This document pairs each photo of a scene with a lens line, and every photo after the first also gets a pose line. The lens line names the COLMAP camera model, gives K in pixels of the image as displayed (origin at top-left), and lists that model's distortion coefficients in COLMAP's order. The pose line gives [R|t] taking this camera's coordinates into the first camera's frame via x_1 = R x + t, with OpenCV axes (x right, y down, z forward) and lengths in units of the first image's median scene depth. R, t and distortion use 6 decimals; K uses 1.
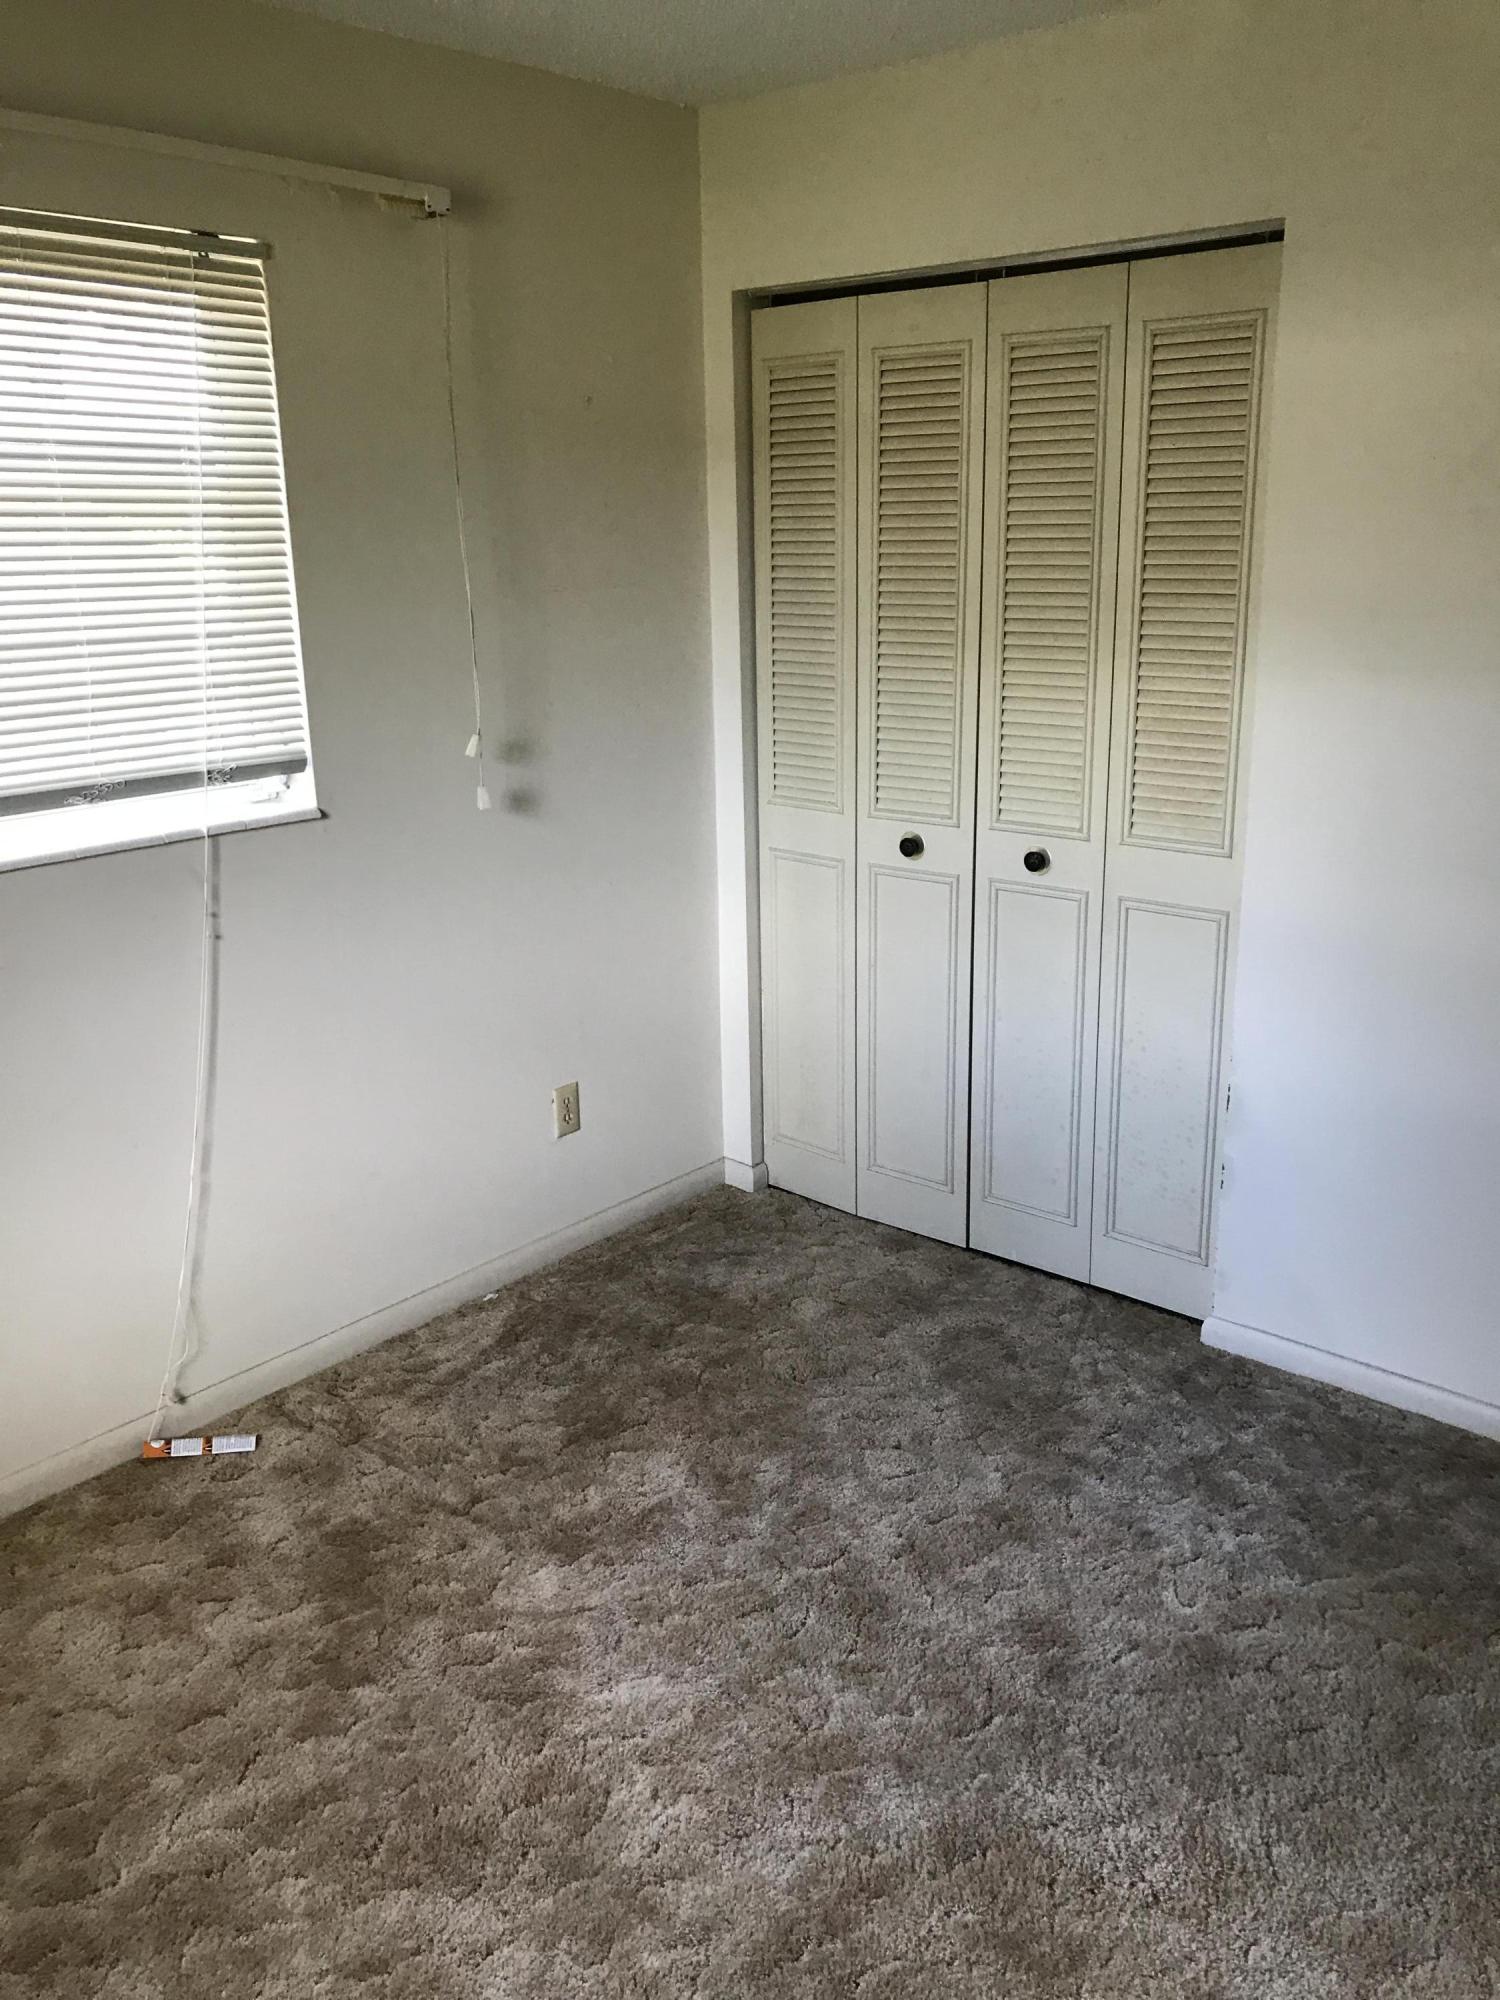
lens RADIAL K [[1655.5, 0, 750.0], [0, 1655.5, 1000.0], [0, 0, 1]] dist [0.005113, 0.022552]
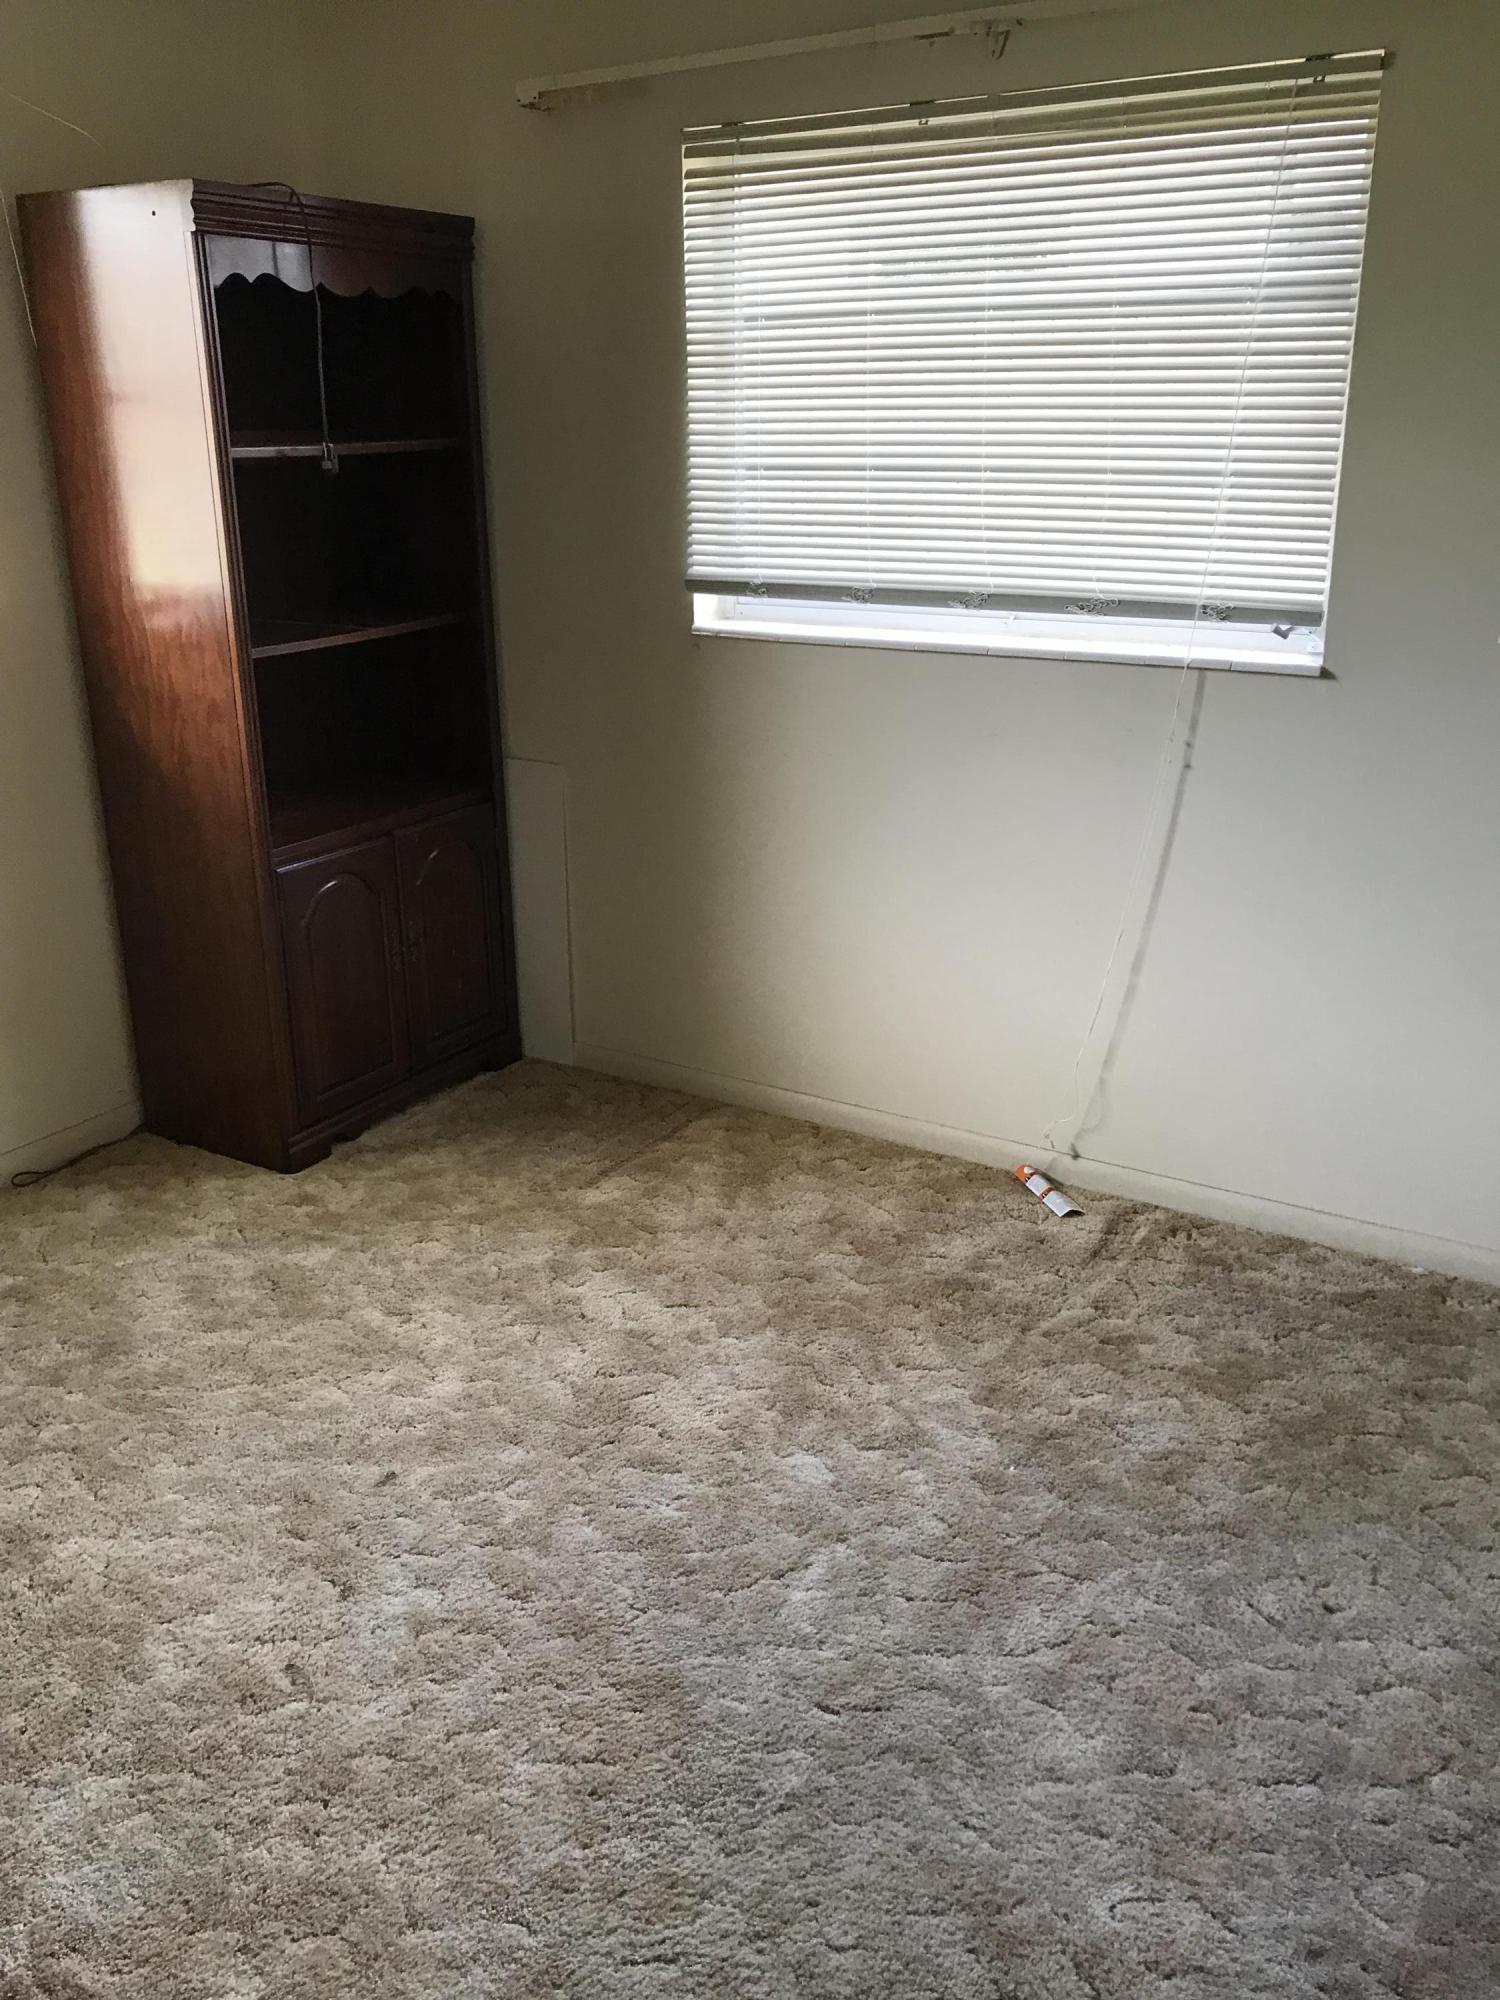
lens RADIAL K [[1655.5, 0, 750.0], [0, 1655.5, 1000.0], [0, 0, 1]] dist [0.005113, 0.022552]
pose [[0.148118, 0.343161, -0.927525, 0.667366], [-0.273965, 0.915402, 0.294926, -0.136472], [0.950265, 0.210426, 0.229601, 0.523809]]
